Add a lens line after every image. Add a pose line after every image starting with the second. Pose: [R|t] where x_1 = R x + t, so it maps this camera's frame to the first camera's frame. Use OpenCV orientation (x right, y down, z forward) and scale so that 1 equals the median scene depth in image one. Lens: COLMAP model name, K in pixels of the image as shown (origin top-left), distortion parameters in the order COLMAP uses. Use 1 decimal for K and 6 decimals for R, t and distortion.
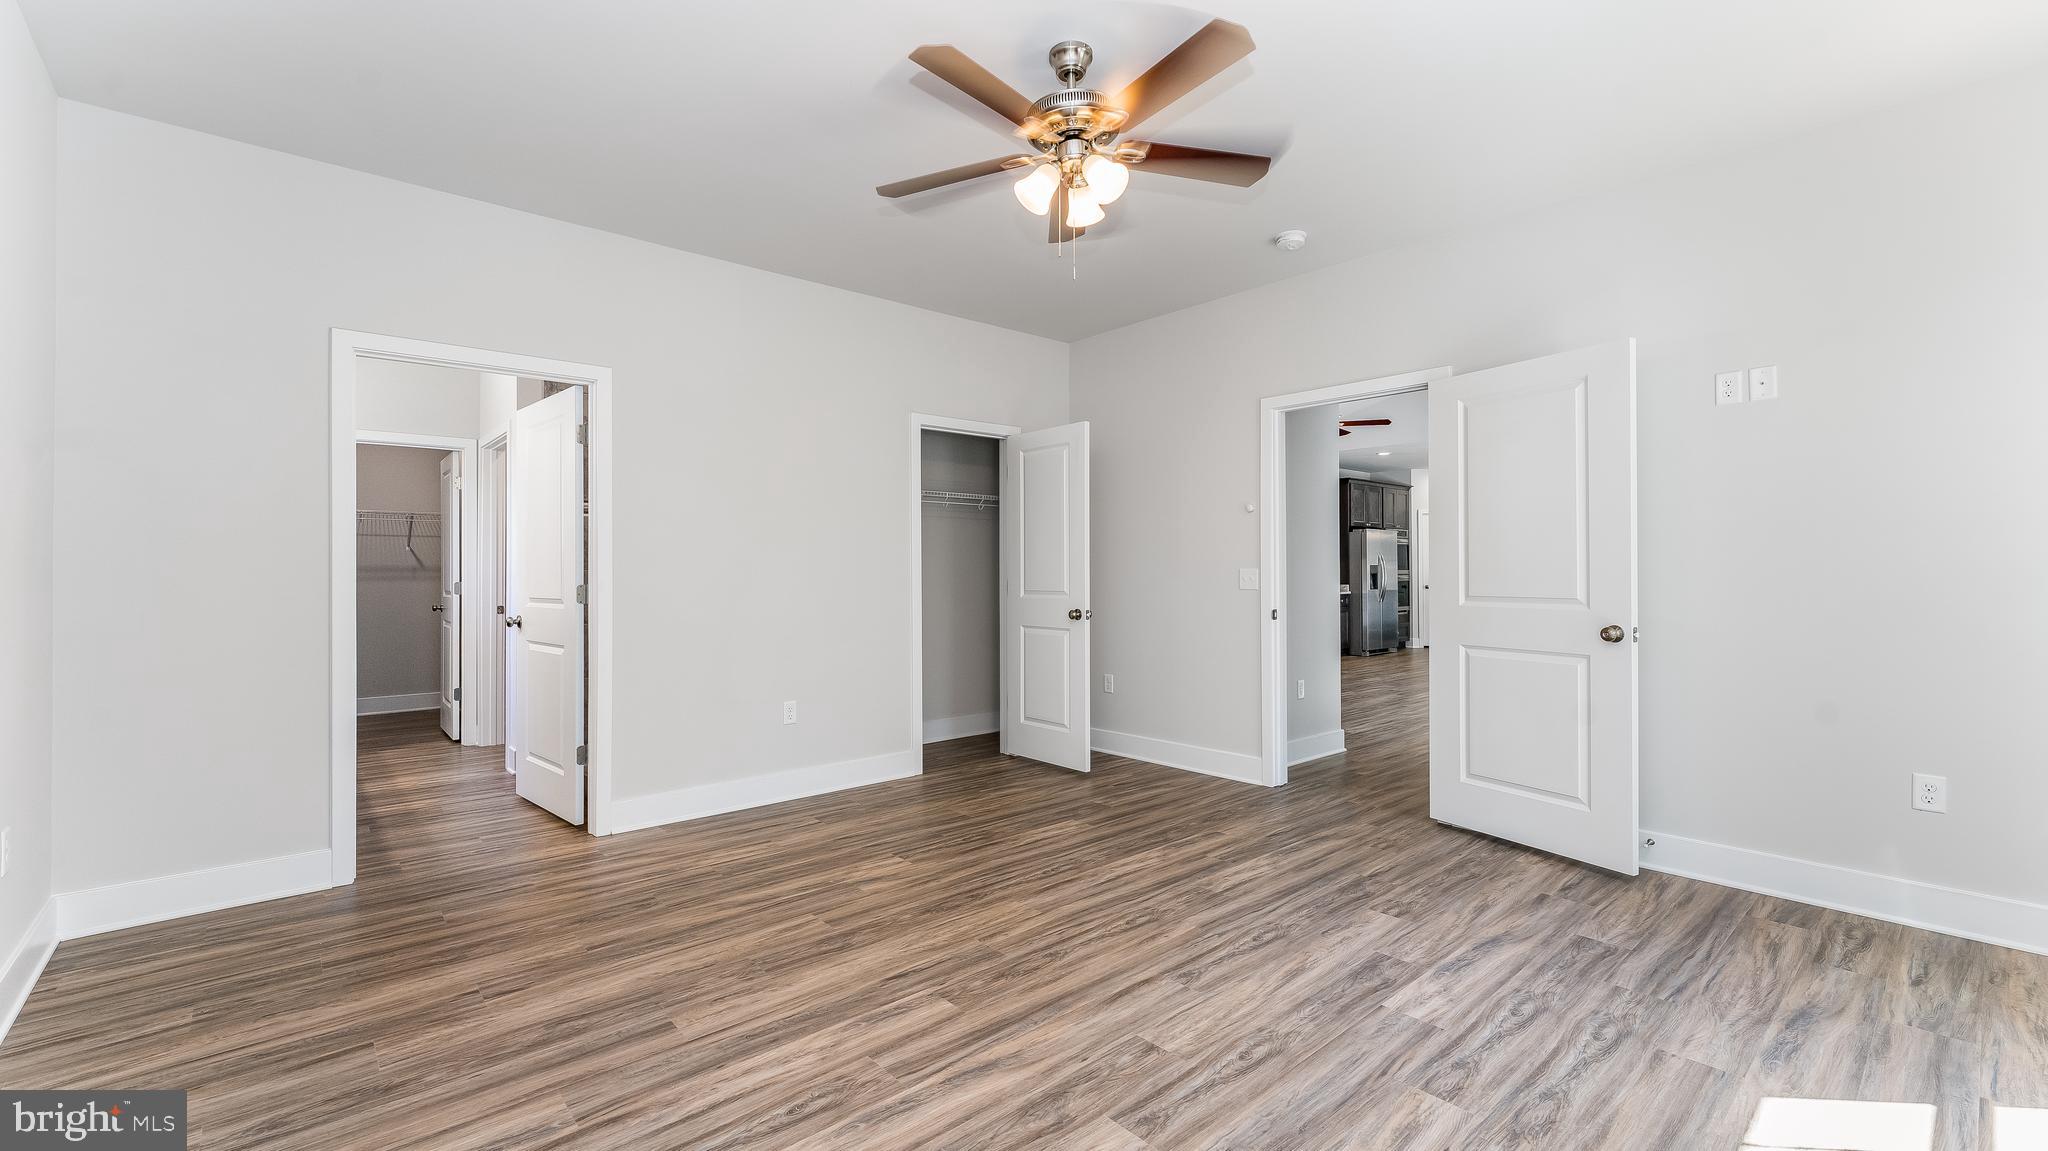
lens RADIAL K [[846.0, 0, 1024.2], [0, 846.0, 563.8], [0, 0, 1]] dist [-0.002033, -0.000298]
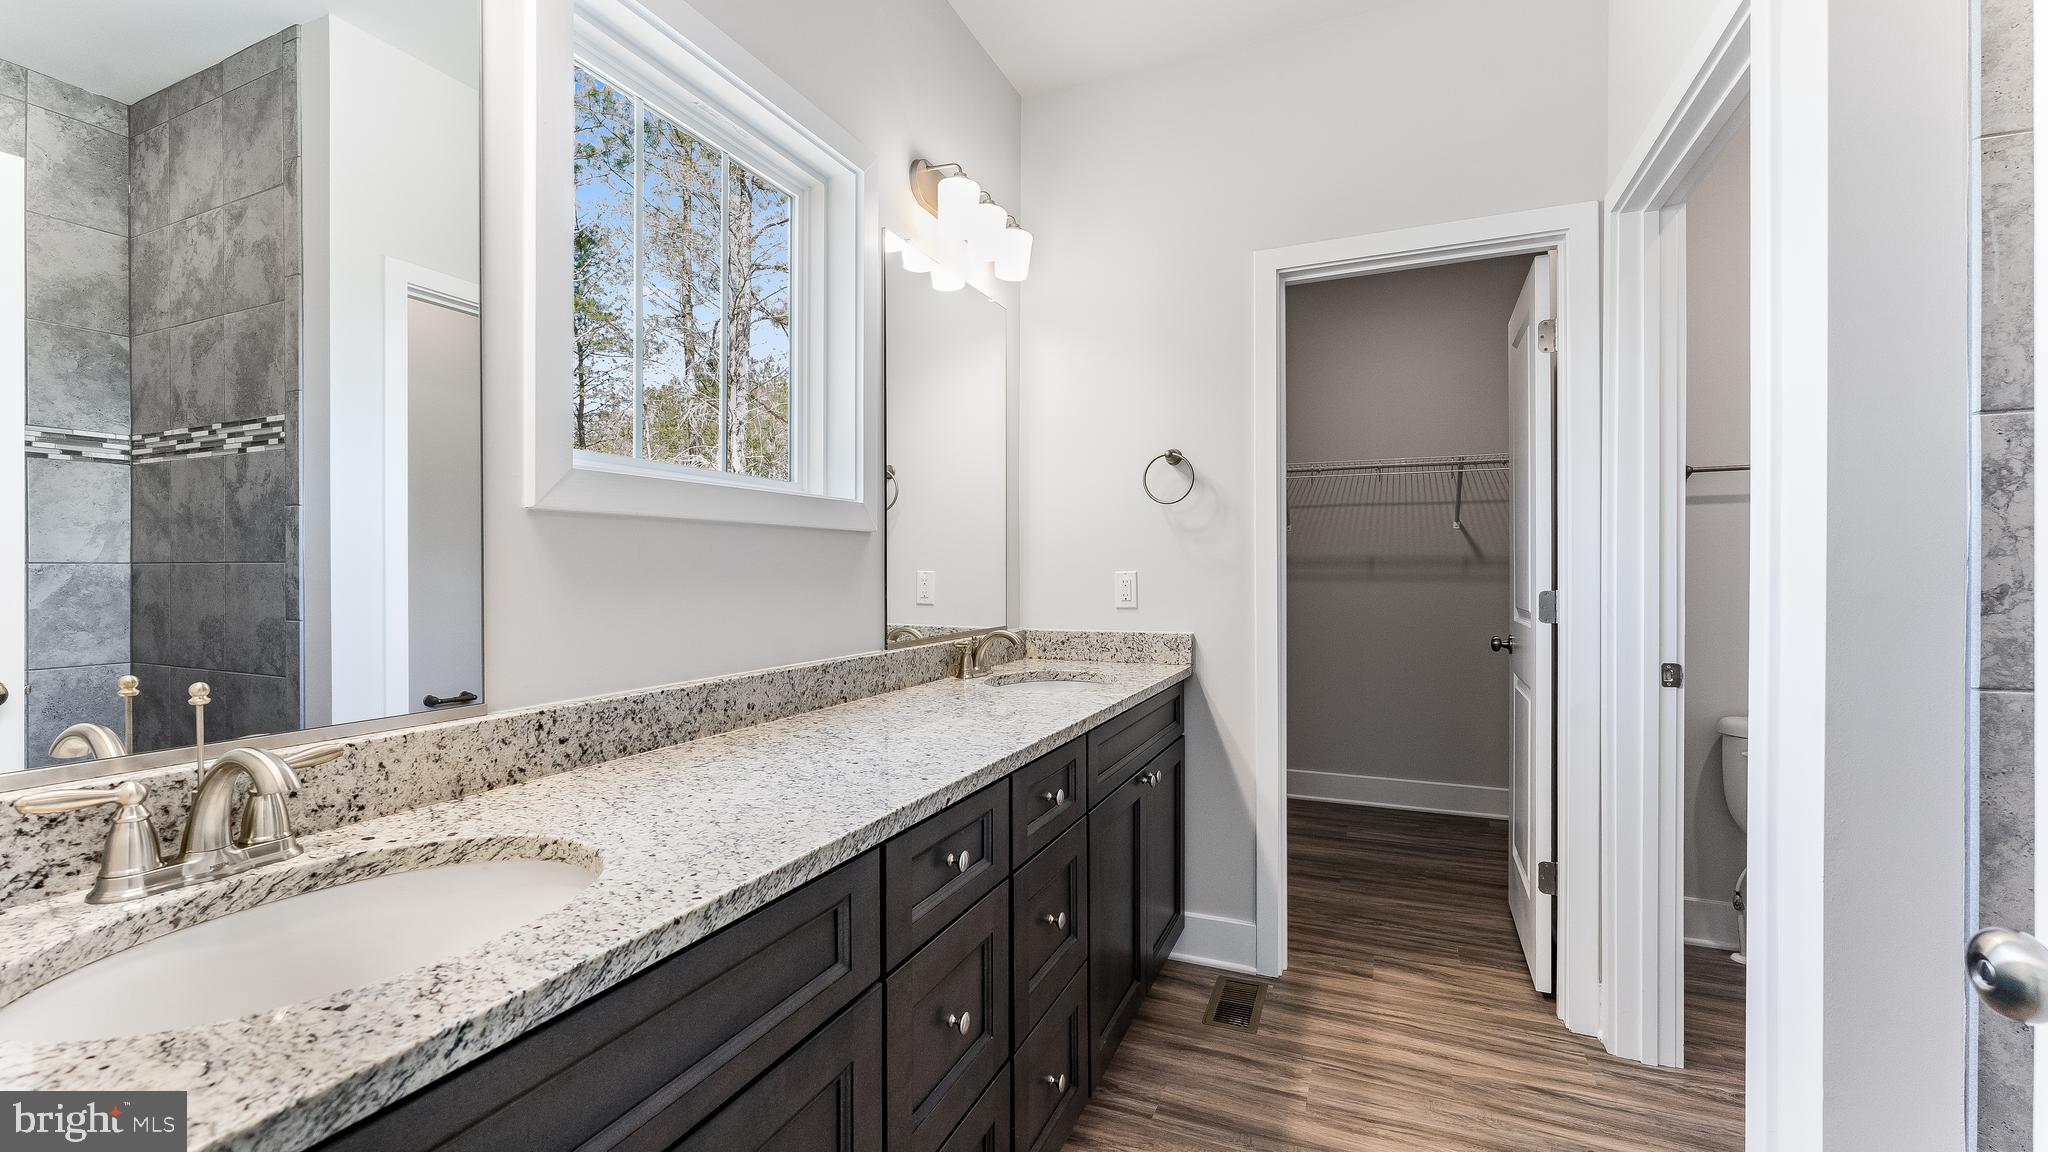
lens RADIAL K [[846.0, 0, 1024.2], [0, 846.0, 564.3], [0, 0, 1]] dist [-0.002033, -0.000298]
pose [[0.422114, -0.002644, -0.906539, -0.396640], [0.004052, 0.999991, -0.001029, 0.008962], [0.906534, -0.003239, 0.422121, 0.584873]]
